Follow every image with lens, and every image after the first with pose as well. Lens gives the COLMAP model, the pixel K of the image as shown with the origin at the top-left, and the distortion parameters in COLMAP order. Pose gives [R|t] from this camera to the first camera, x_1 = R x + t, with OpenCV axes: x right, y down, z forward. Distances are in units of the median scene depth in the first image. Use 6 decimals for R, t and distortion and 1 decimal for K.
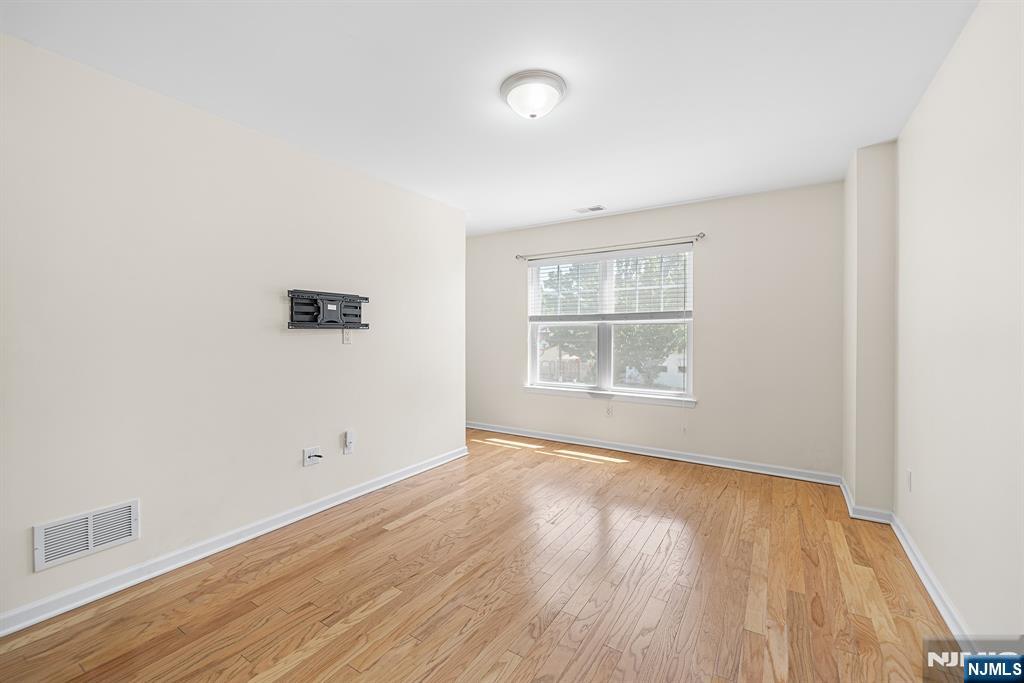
lens RADIAL K [[427.7, 0, 511.5], [0, 427.7, 333.8], [0, 0, 1]] dist [0.000766, 0.000169]
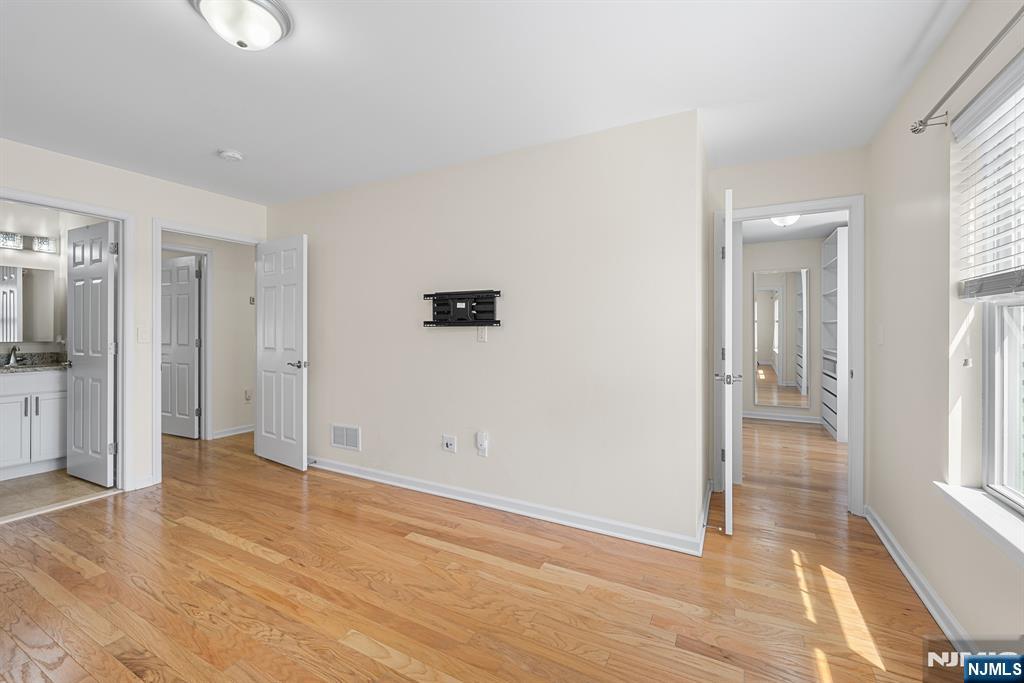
lens RADIAL K [[427.7, 0, 511.5], [0, 427.7, 333.8], [0, 0, 1]] dist [0.000766, 0.000169]
pose [[0.063688, 0.002136, -0.997968, 0.605478], [-0.008217, 0.999965, 0.001616, 0.003502], [0.997936, 0.008097, 0.063703, 1.049313]]
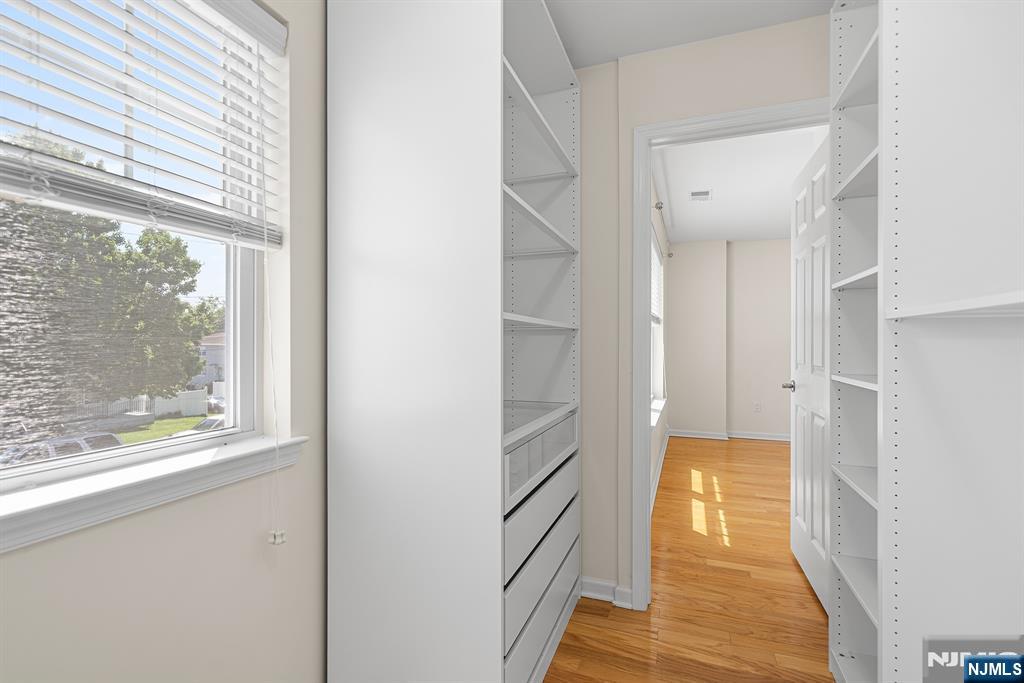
lens RADIAL K [[471.9, 0, 512.0], [0, 471.9, 341.5], [0, 0, 1]] dist [0.000244, 0.000018]
pose [[-0.193434, 0.001957, 0.981111, -0.990188], [0.004886, 0.999988, -0.001031, -0.000984], [-0.981101, 0.004594, -0.193442, 2.226004]]
